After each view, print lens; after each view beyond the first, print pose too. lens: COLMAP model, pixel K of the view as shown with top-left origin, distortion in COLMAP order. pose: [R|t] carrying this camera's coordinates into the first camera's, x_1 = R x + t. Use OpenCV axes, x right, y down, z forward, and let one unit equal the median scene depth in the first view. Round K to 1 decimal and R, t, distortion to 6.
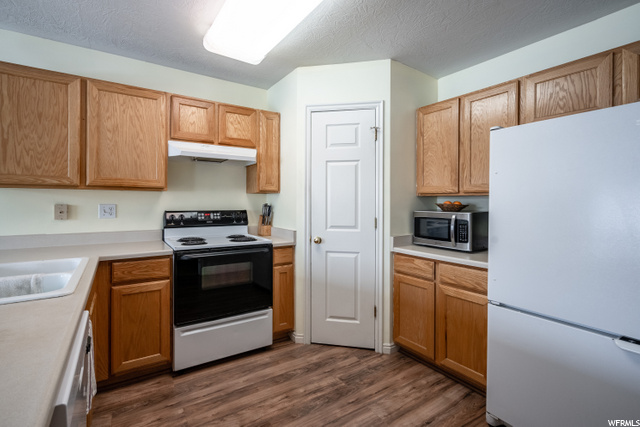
lens RADIAL K [[294.1, 0, 321.8], [0, 294.1, 204.8], [0, 0, 1]] dist [-0.000936, 0.000025]
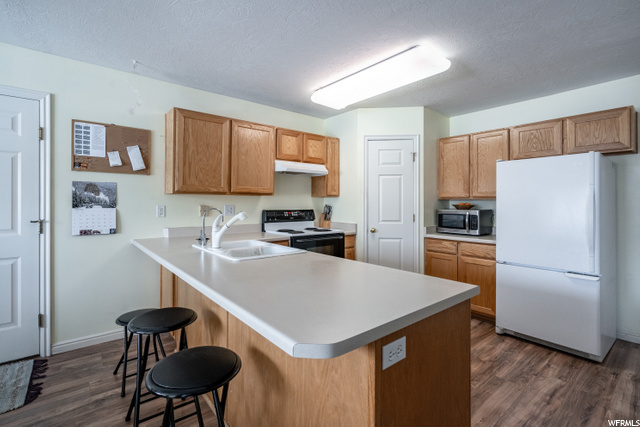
lens RADIAL K [[295.2, 0, 318.4], [0, 295.2, 203.4], [0, 0, 1]] dist [-0.002184, -0.000538]
pose [[0.994886, -0.001609, 0.100992, -0.434801], [0.002256, 0.999978, -0.006297, -0.001529], [-0.100979, 0.006493, 0.994867, -0.410264]]
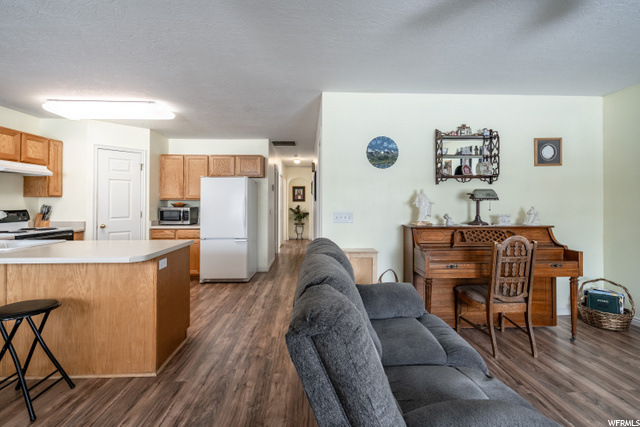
lens RADIAL K [[298.1, 0, 321.2], [0, 298.1, 198.4], [0, 0, 1]] dist [0.000904, 0.000185]
pose [[0.516003, 0.007160, 0.856557, -0.850027], [0.007644, 0.999887, -0.012963, -0.005842], [-0.856553, 0.013236, 0.515890, -0.963127]]
